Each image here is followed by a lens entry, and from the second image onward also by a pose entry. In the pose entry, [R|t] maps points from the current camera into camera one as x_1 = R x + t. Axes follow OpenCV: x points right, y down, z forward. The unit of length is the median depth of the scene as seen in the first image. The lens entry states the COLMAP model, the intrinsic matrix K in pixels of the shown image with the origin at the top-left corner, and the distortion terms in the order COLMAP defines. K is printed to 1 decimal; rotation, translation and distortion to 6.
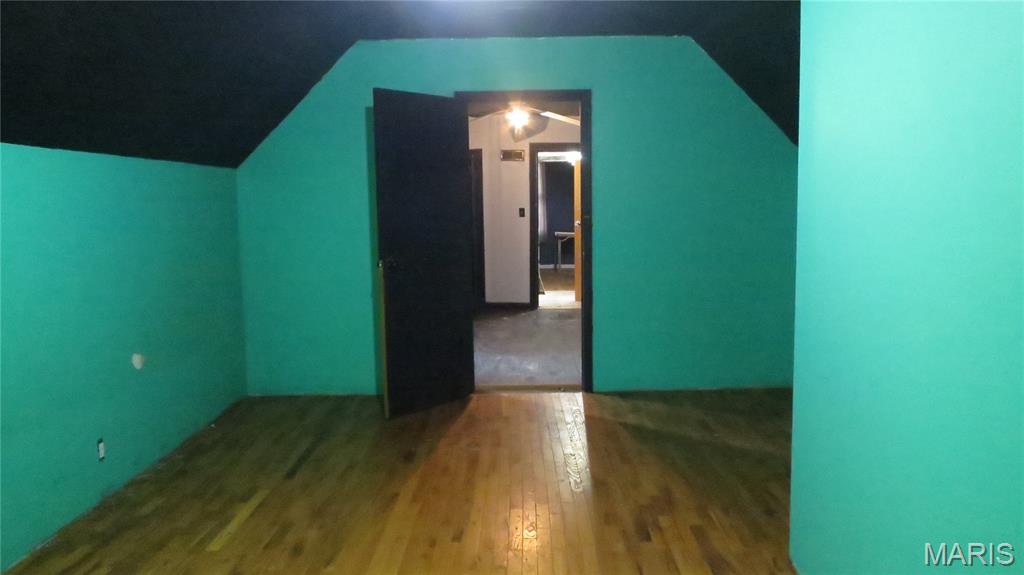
lens RADIAL K [[747.5, 0, 512.5], [0, 747.5, 285.4], [0, 0, 1]] dist [-0.031011, -0.000882]
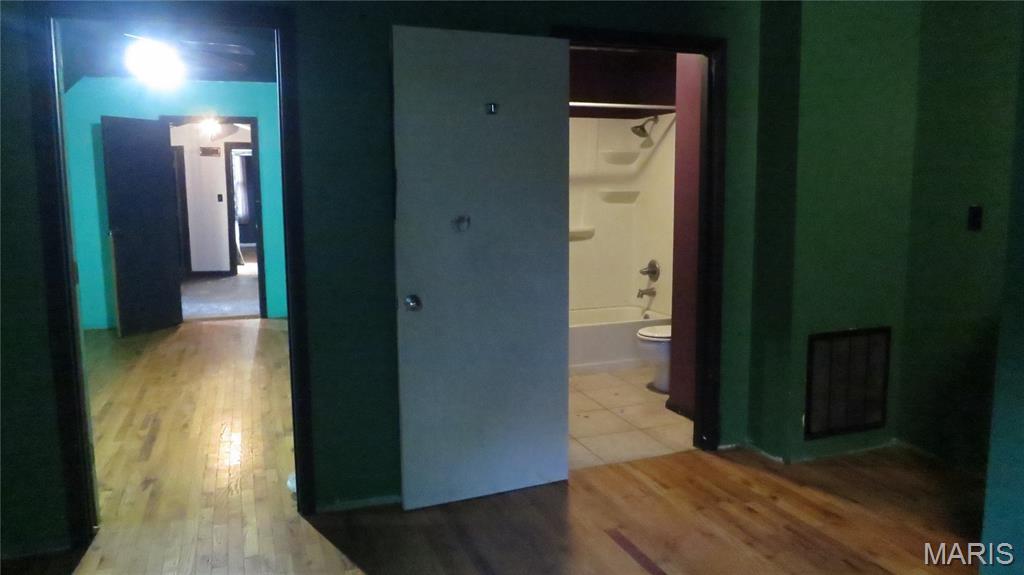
lens RADIAL K [[747.5, 0, 512.5], [0, 747.5, 285.4], [0, 0, 1]] dist [-0.031011, -0.000882]
pose [[0.933580, -0.040559, 0.356067, 0.027982], [0.033657, 0.999107, 0.025561, 0.043133], [-0.356785, -0.011880, 0.934111, -0.443202]]
